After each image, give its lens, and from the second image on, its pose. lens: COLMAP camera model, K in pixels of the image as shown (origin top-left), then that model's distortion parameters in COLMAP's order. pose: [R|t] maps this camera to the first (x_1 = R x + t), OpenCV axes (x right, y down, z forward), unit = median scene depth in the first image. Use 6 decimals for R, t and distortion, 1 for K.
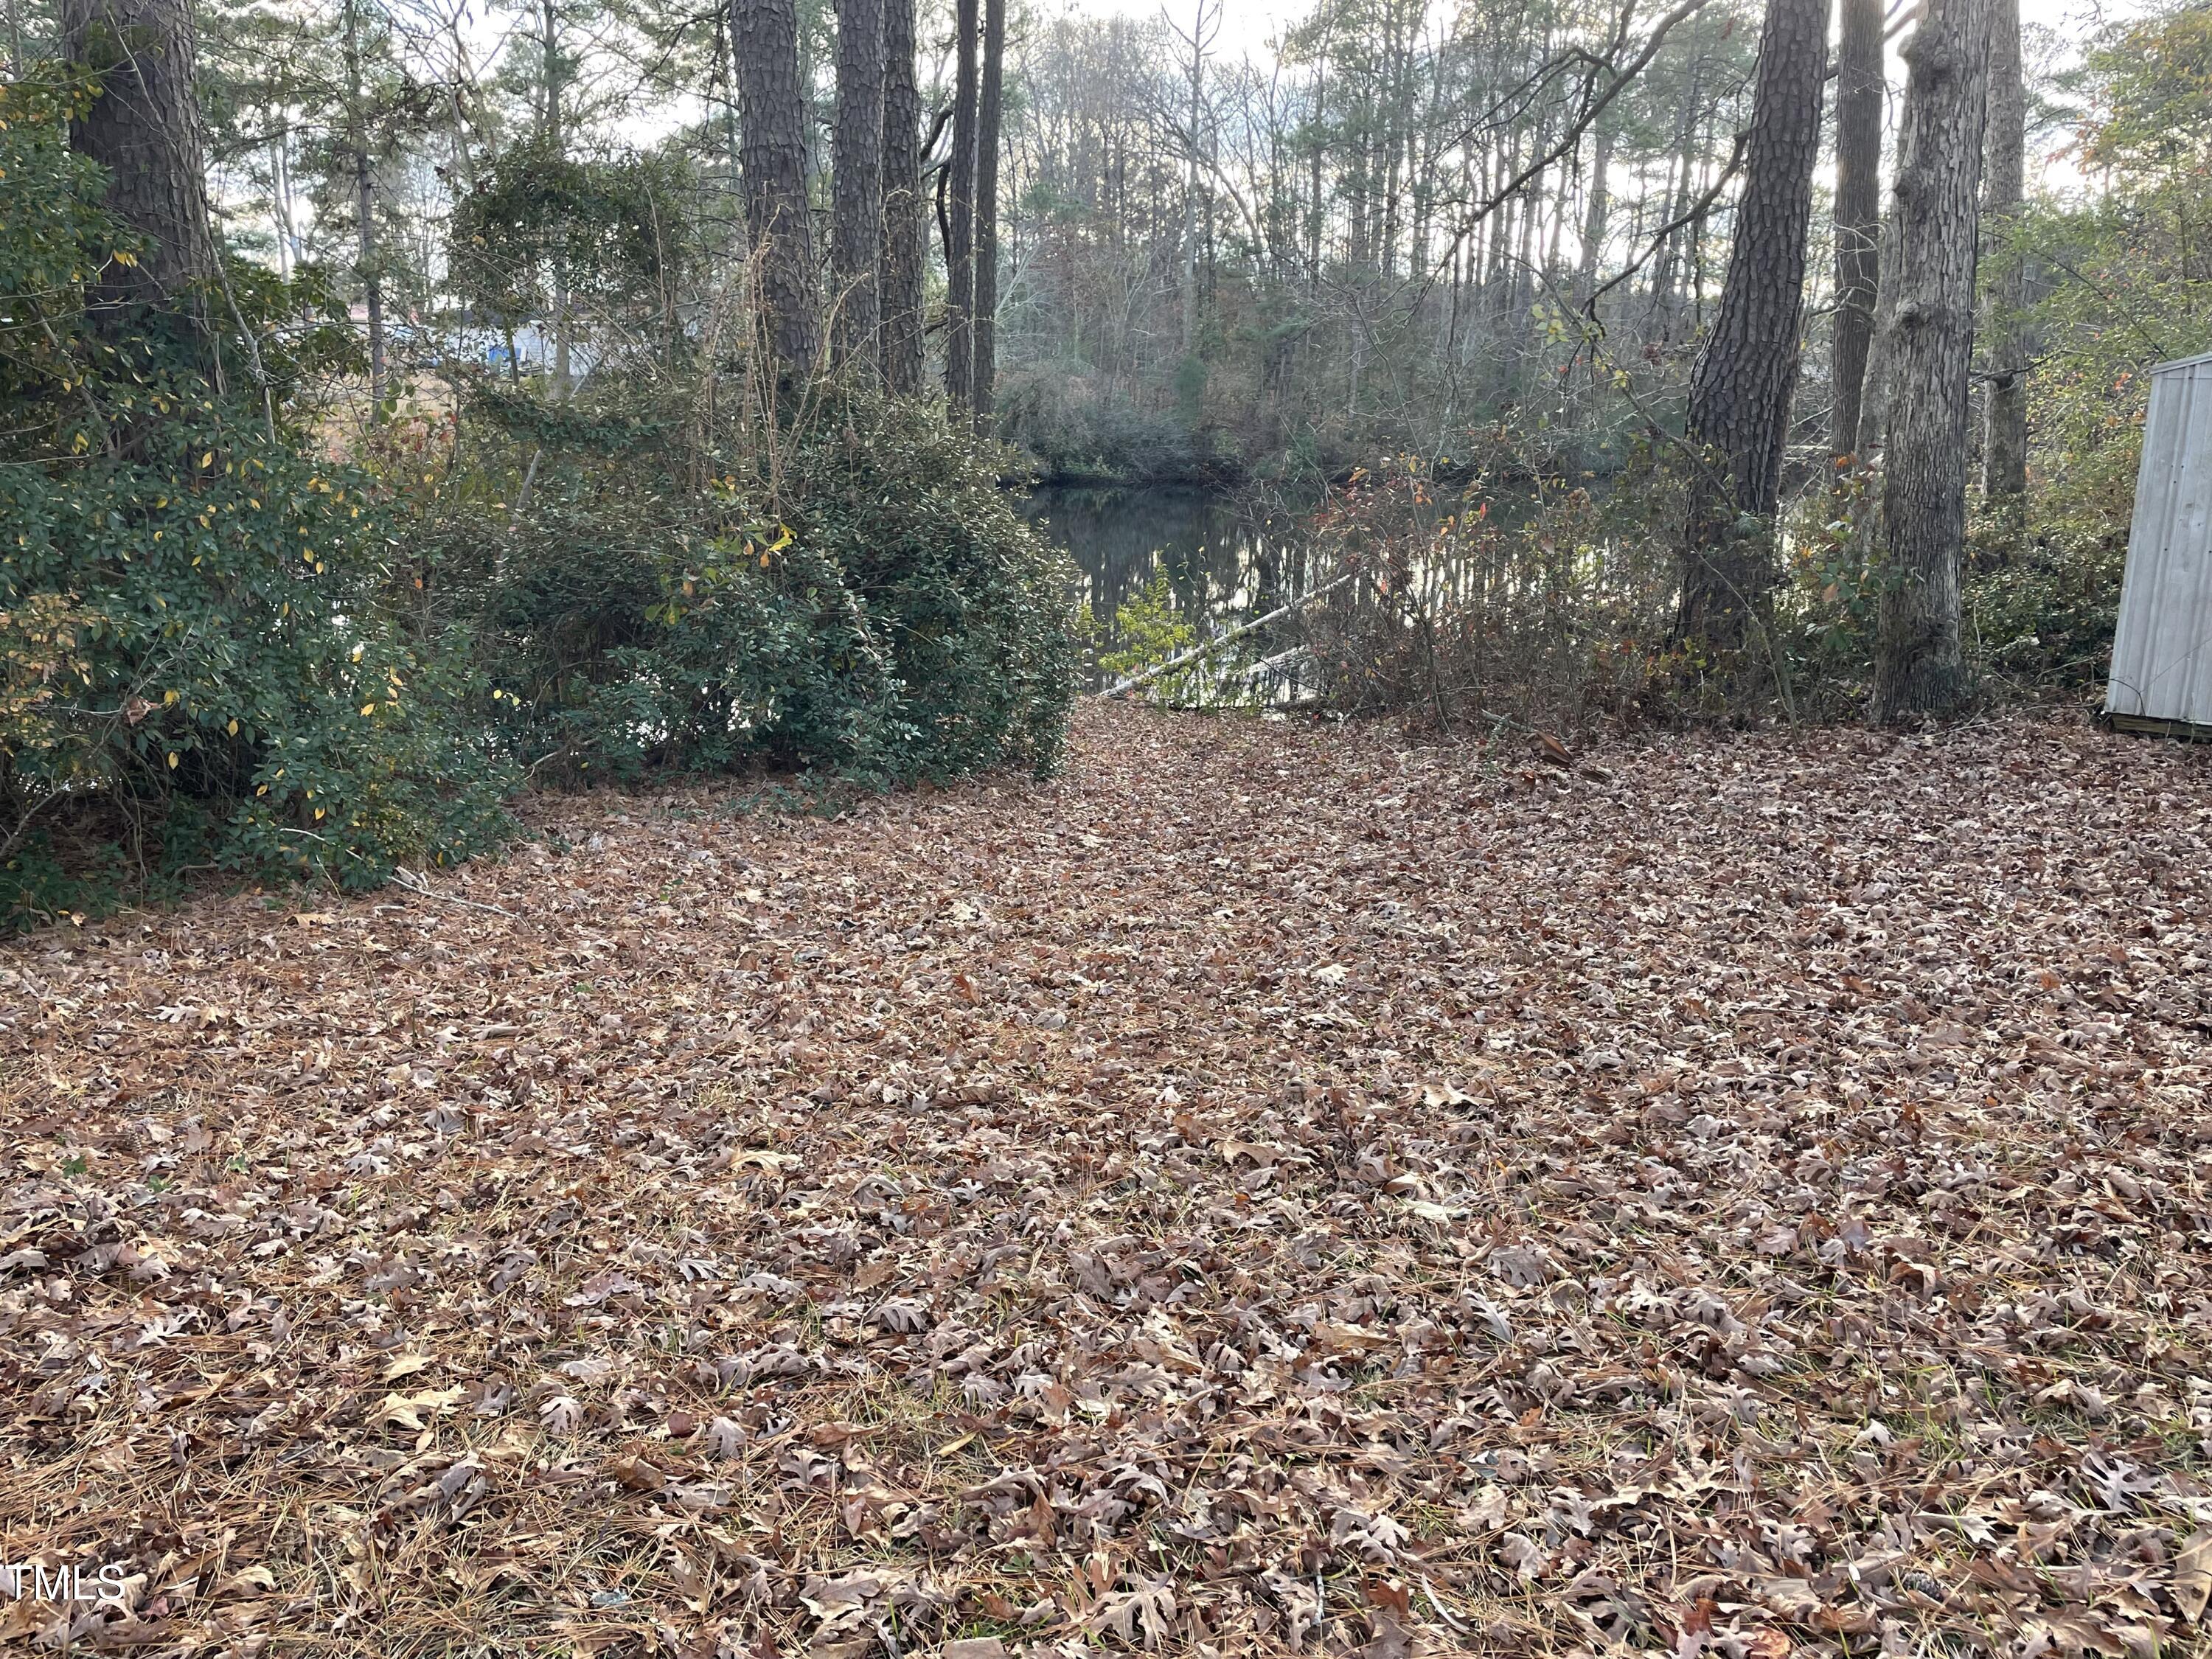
lens RADIAL K [[1727.2, 0, 1106.0], [0, 1727.2, 829.5], [0, 0, 1]] dist [0.066671, -0.000661]
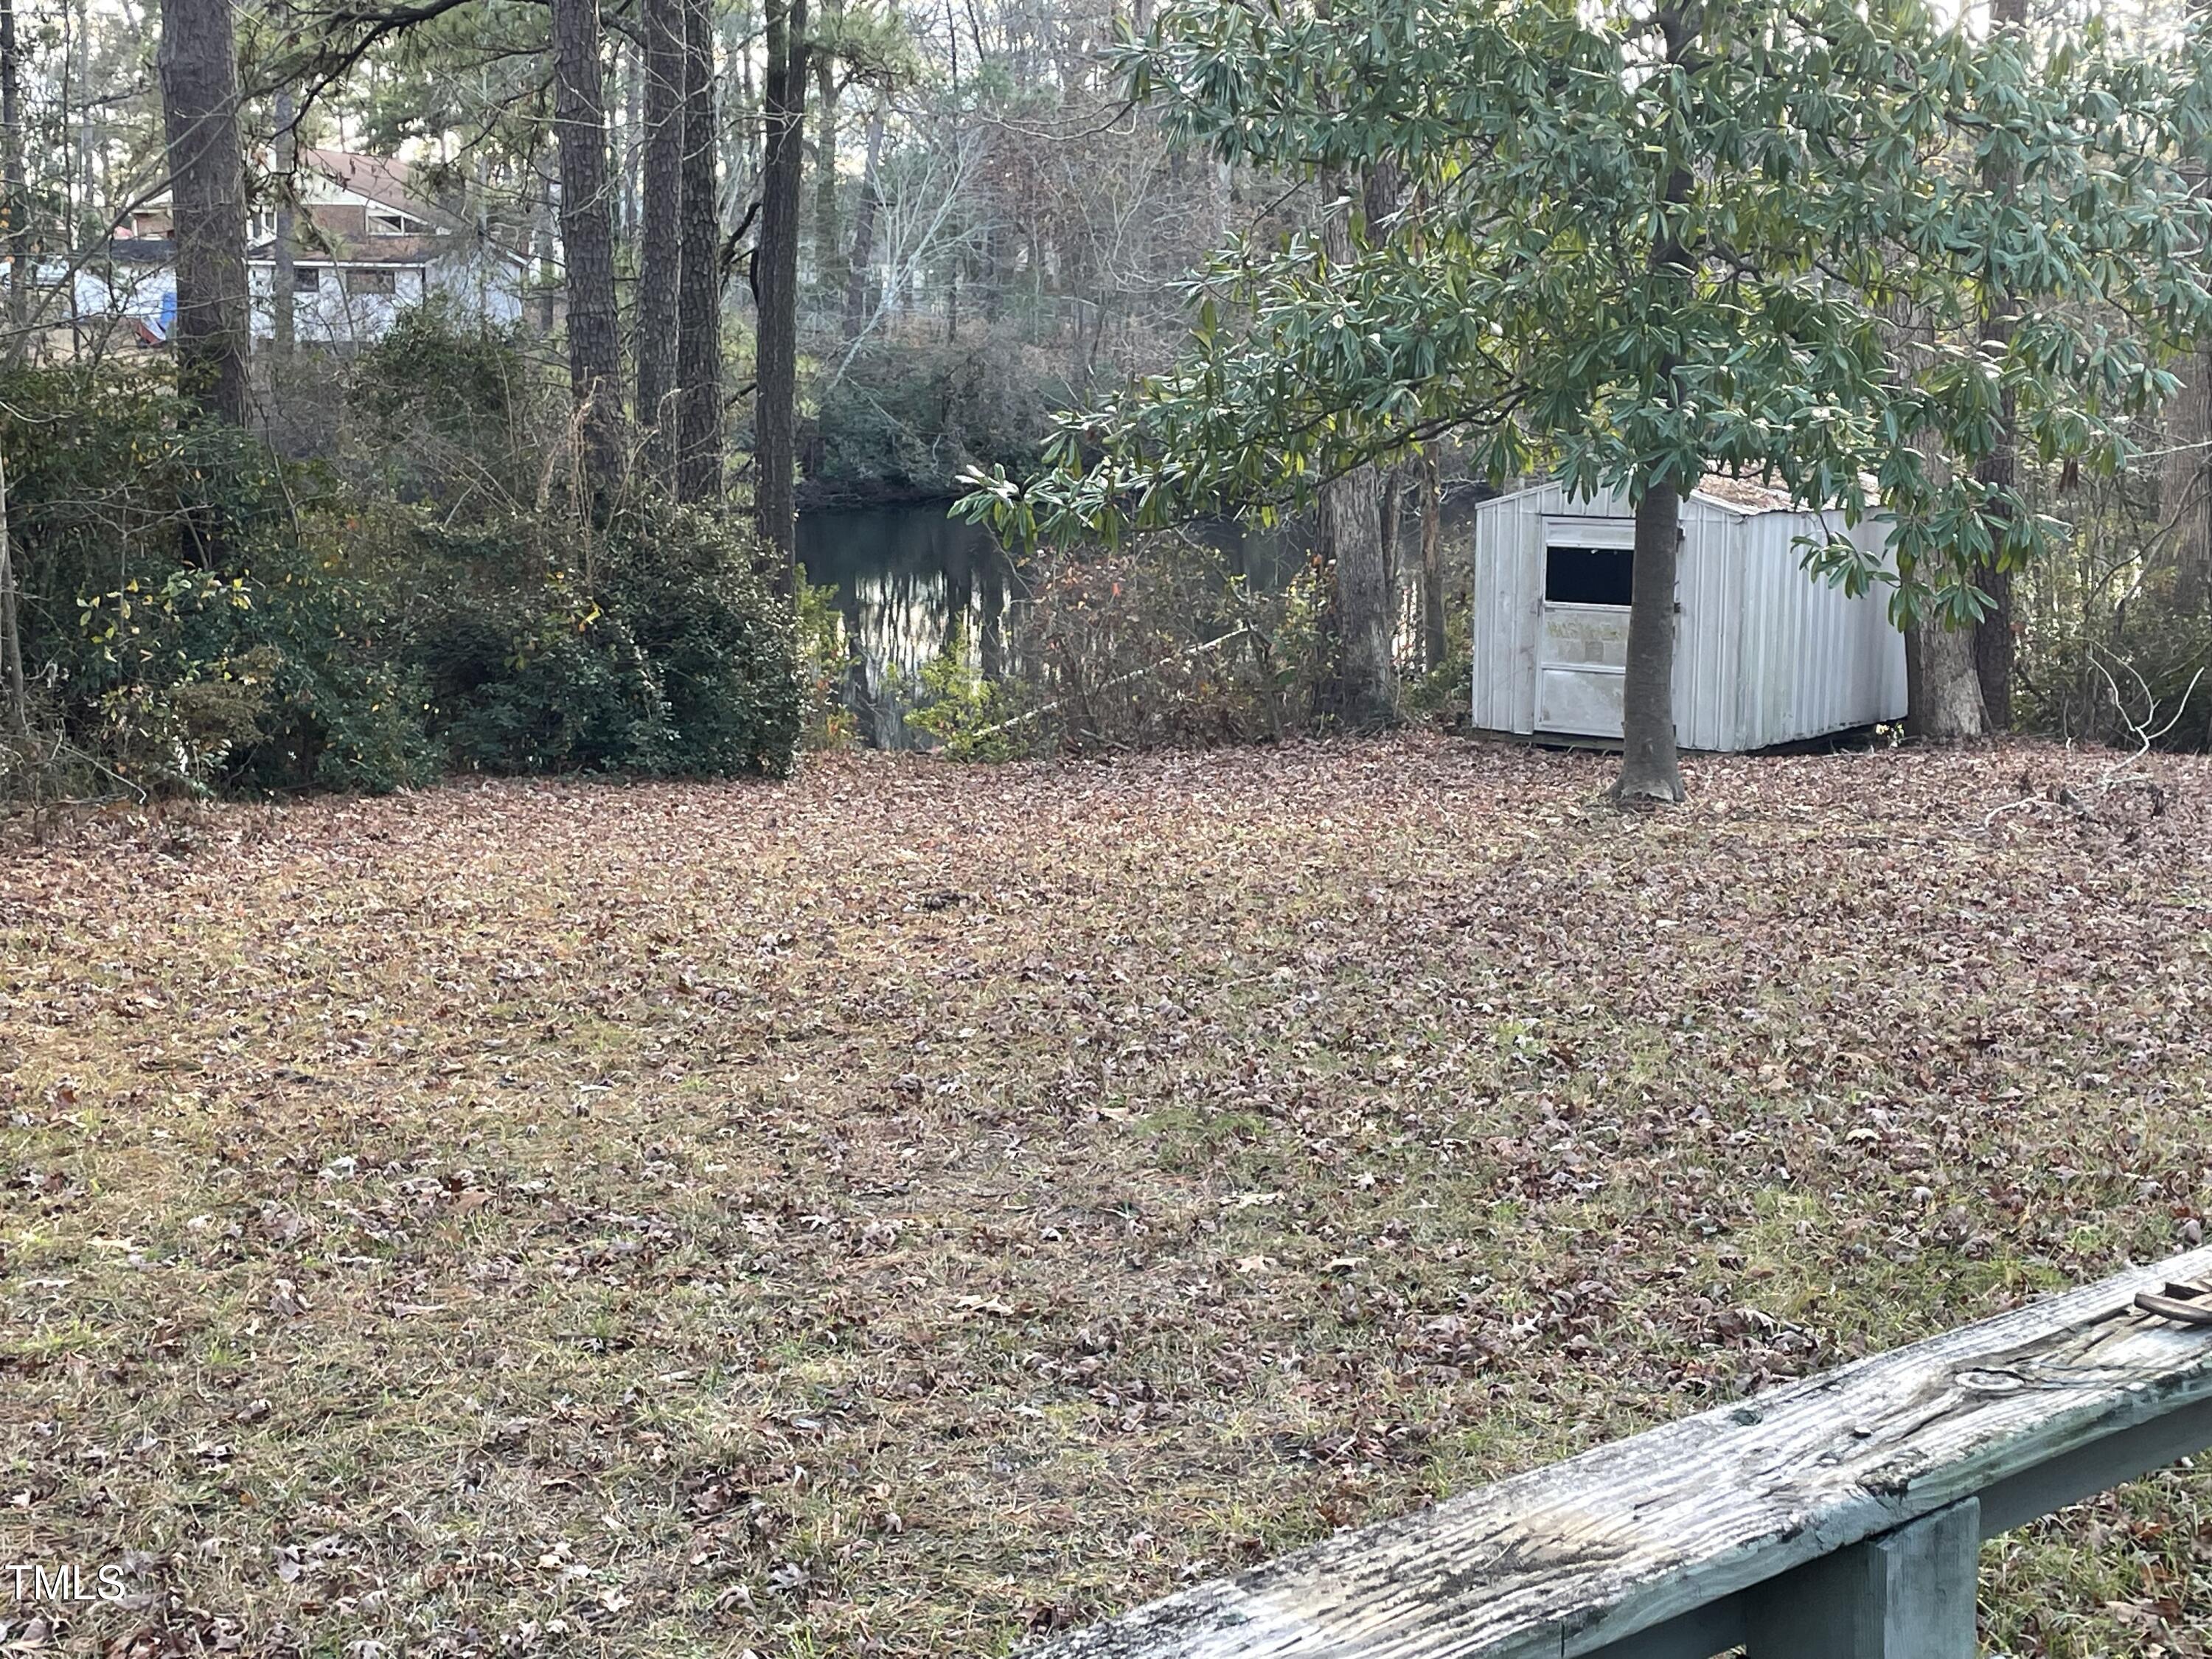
lens RADIAL K [[3170.4, 0, 1106.0], [0, 3170.4, 829.5], [0, 0, 1]] dist [0.197654, 0.024089]
pose [[0.999598, -0.002941, -0.028213, 0.342658], [0.000705, 0.996879, -0.078943, 0.244461], [0.028357, 0.078891, 0.996480, -1.769929]]
